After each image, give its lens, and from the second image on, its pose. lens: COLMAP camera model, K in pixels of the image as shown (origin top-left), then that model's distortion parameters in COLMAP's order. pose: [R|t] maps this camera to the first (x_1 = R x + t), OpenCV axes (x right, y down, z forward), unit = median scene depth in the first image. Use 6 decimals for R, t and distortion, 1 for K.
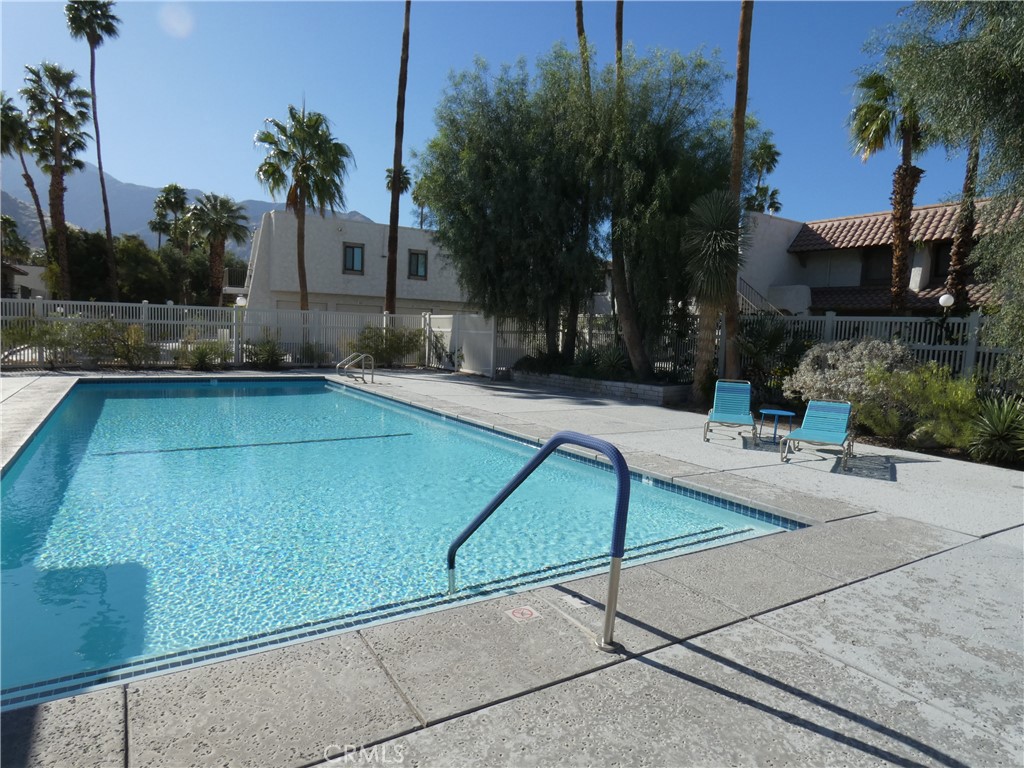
lens RADIAL K [[612.5, 0, 515.4], [0, 612.5, 382.9], [0, 0, 1]] dist [-0.008344, 0.002393]
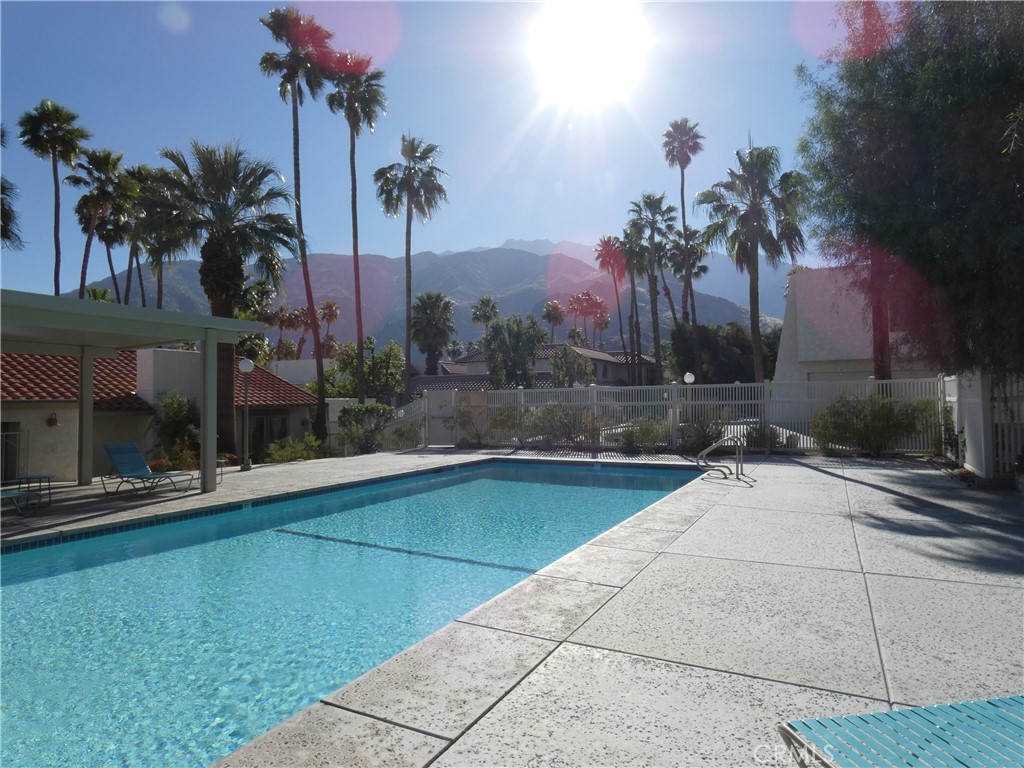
lens RADIAL K [[612.5, 0, 511.3], [0, 612.5, 383.1], [0, 0, 1]] dist [-0.008344, 0.002393]
pose [[0.500667, -0.069925, -0.862811, 0.128871], [-0.039662, 0.993832, -0.103558, -0.013195], [0.864731, 0.086068, 0.494806, 0.195005]]
